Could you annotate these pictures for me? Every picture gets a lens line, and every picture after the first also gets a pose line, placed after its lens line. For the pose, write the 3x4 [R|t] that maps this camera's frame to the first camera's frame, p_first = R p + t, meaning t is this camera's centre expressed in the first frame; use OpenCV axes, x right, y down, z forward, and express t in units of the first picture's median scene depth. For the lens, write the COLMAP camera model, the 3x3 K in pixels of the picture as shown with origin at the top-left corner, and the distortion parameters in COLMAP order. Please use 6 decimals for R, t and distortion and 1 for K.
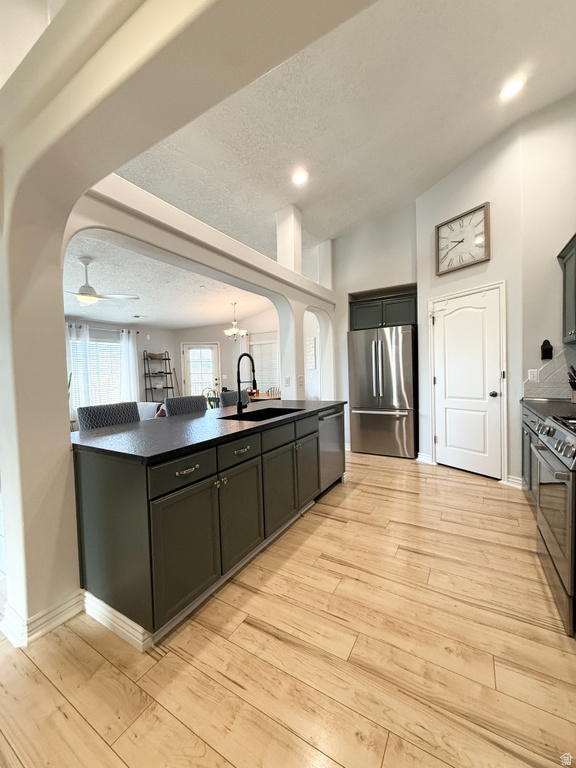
lens RADIAL K [[302.5, 0, 286.6], [0, 302.5, 382.7], [0, 0, 1]] dist [-0.003099, 0.000083]
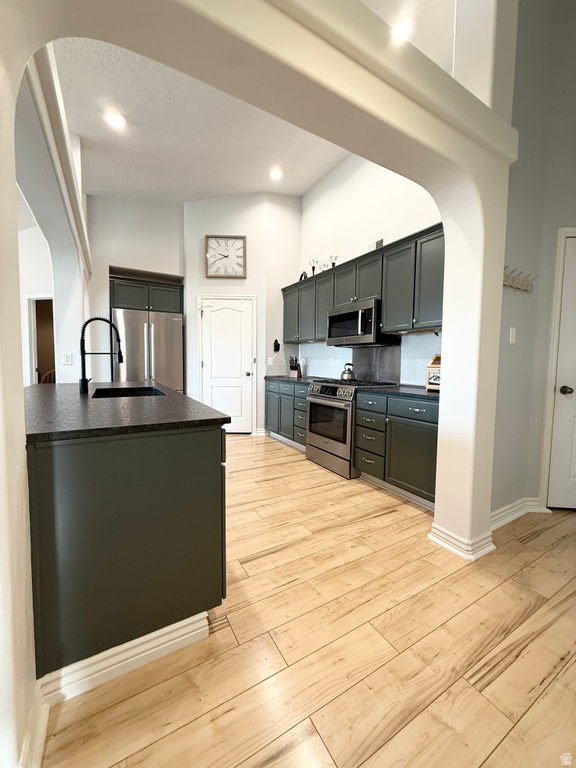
lens RADIAL K [[302.5, 0, 286.6], [0, 302.5, 382.7], [0, 0, 1]] dist [-0.003099, 0.000083]
pose [[0.487757, -0.022079, 0.872700, -0.534890], [0.001652, 0.999702, 0.024369, 0.050337], [-0.872978, -0.010445, 0.487648, 0.167113]]
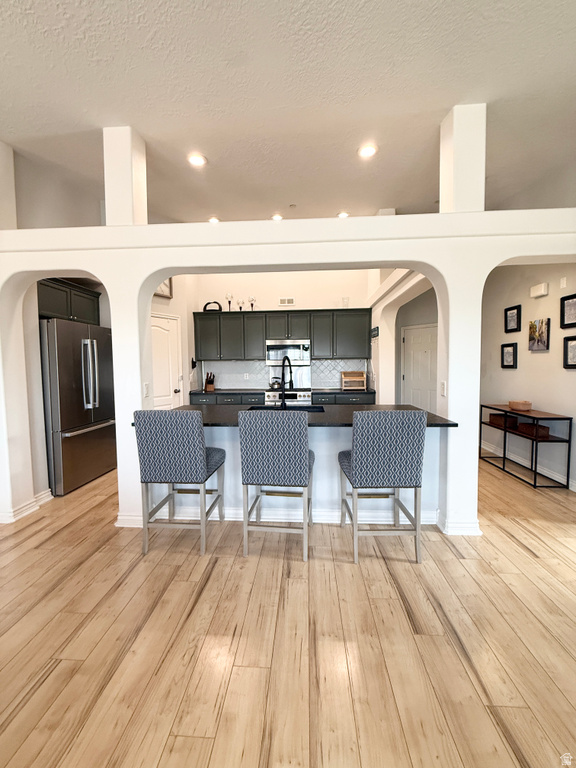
lens RADIAL K [[302.5, 0, 286.6], [0, 302.5, 382.7], [0, 0, 1]] dist [-0.003099, 0.000083]
pose [[-0.459822, -0.021981, 0.887739, -0.997566], [0.050966, 0.997392, 0.051095, -0.058587], [-0.886547, 0.068740, -0.457503, 1.361211]]
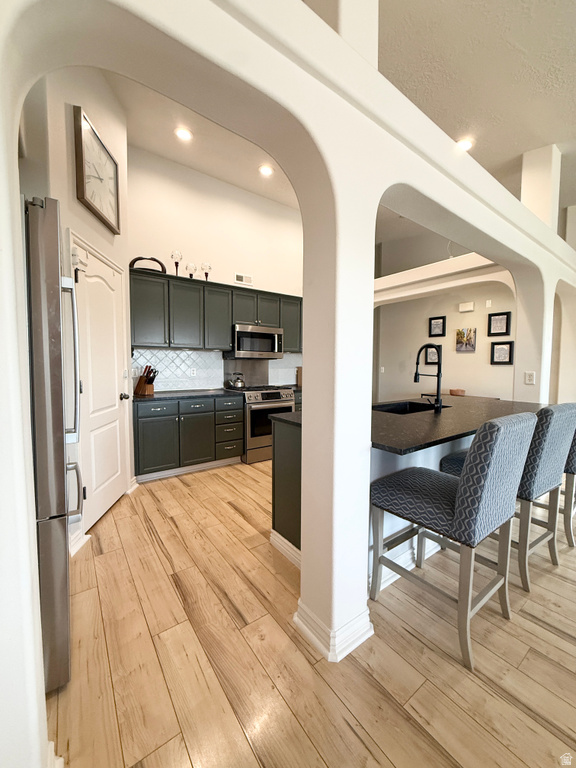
lens RADIAL K [[309.7, 0, 295.7], [0, 309.7, 378.5], [0, 0, 1]] dist [0.032316, 0.000049]
pose [[-0.927265, -0.001520, 0.374402, -0.112058], [0.026304, 0.997256, 0.069193, -0.069547], [-0.373480, 0.074008, -0.924681, 1.854896]]
